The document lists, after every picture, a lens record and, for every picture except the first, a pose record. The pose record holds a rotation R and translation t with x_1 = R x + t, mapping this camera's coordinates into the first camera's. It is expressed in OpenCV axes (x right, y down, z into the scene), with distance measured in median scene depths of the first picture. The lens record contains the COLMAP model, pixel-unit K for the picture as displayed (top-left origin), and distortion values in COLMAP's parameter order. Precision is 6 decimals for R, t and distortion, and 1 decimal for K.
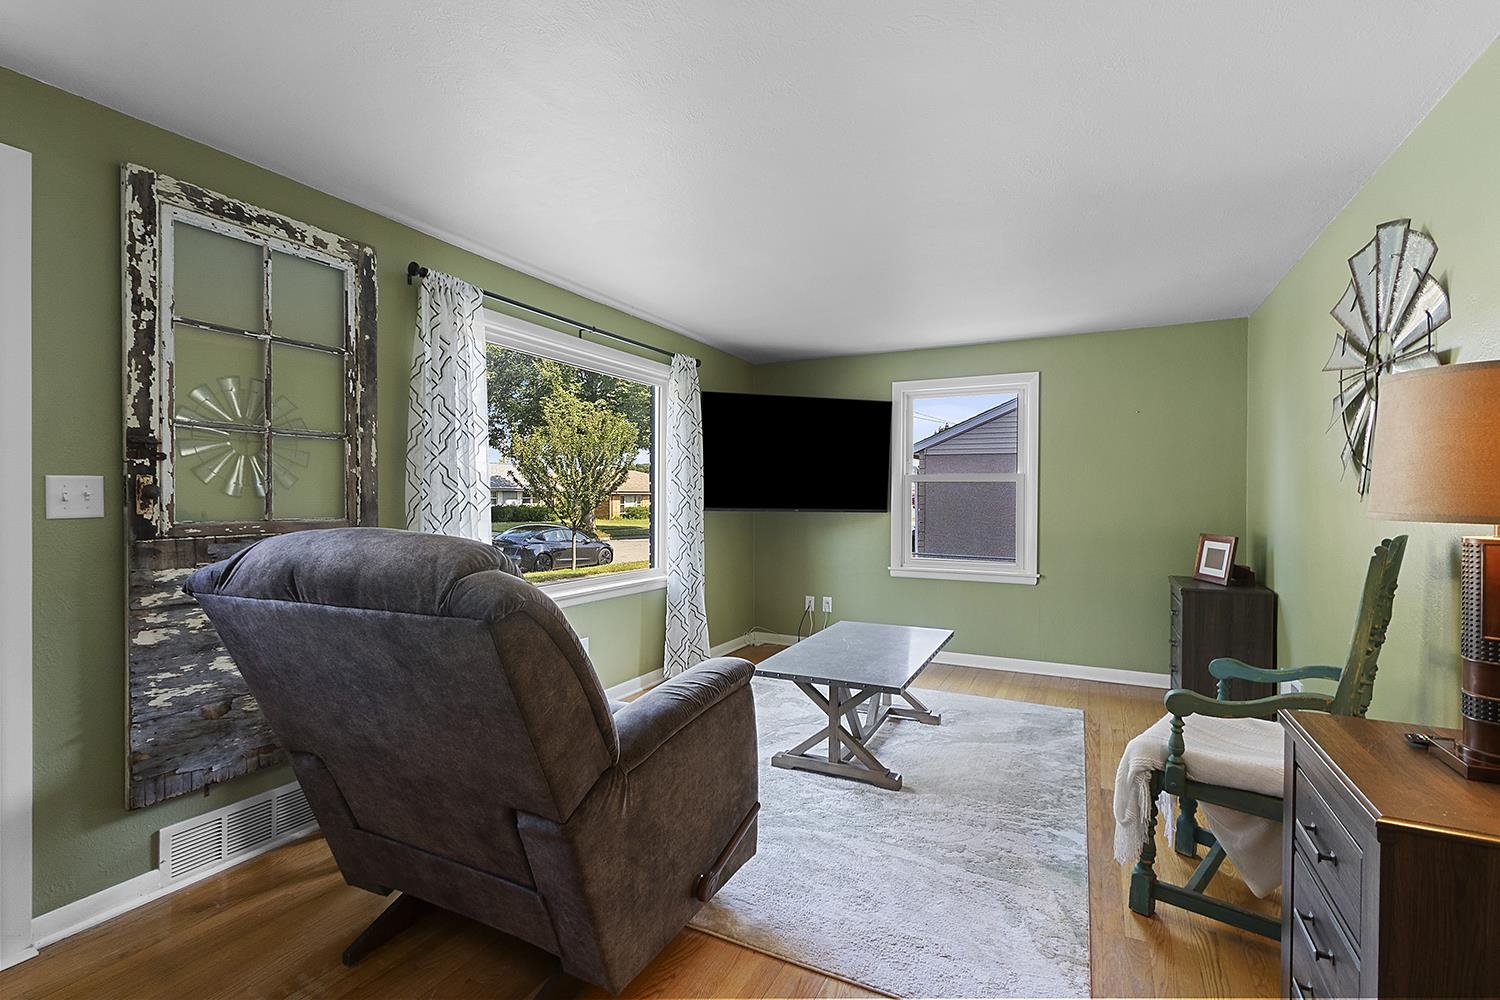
lens RADIAL K [[681.9, 0, 750.0], [0, 681.9, 500.0], [0, 0, 1]] dist [0.003209, 0.000044]
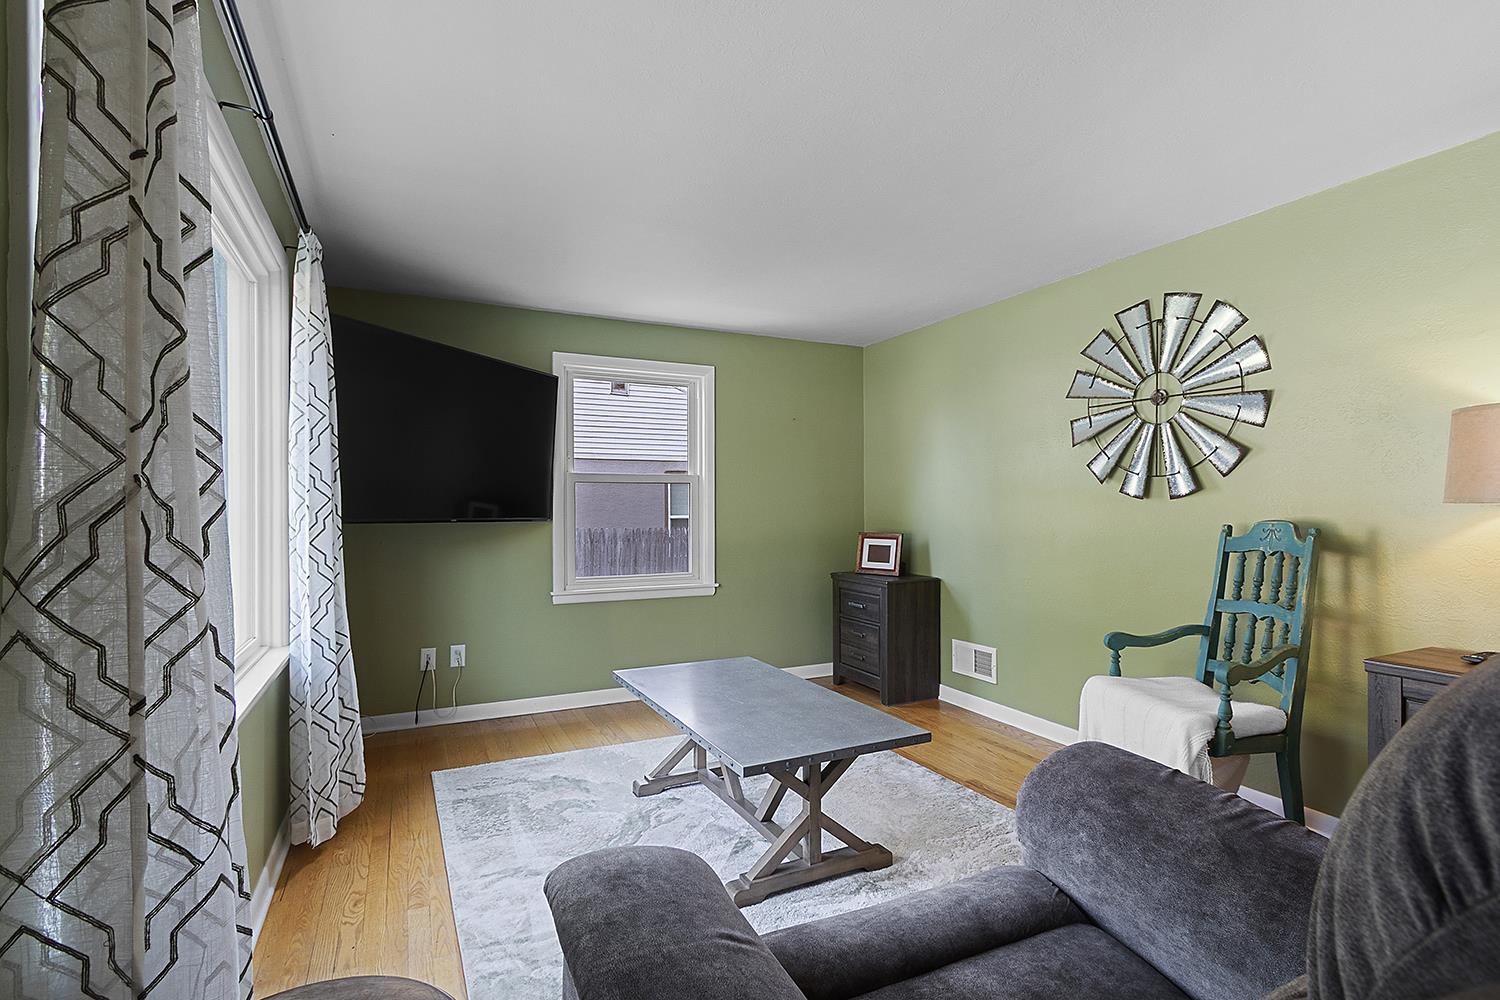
lens RADIAL K [[708.1, 0, 750.0], [0, 708.1, 500.0], [0, 0, 1]] dist [0.002804, 0.000191]
pose [[0.608593, 0.004310, 0.793471, -0.376847], [0.009815, 0.999868, -0.012959, 0.009344], [-0.793422, 0.015675, 0.608470, 0.438845]]
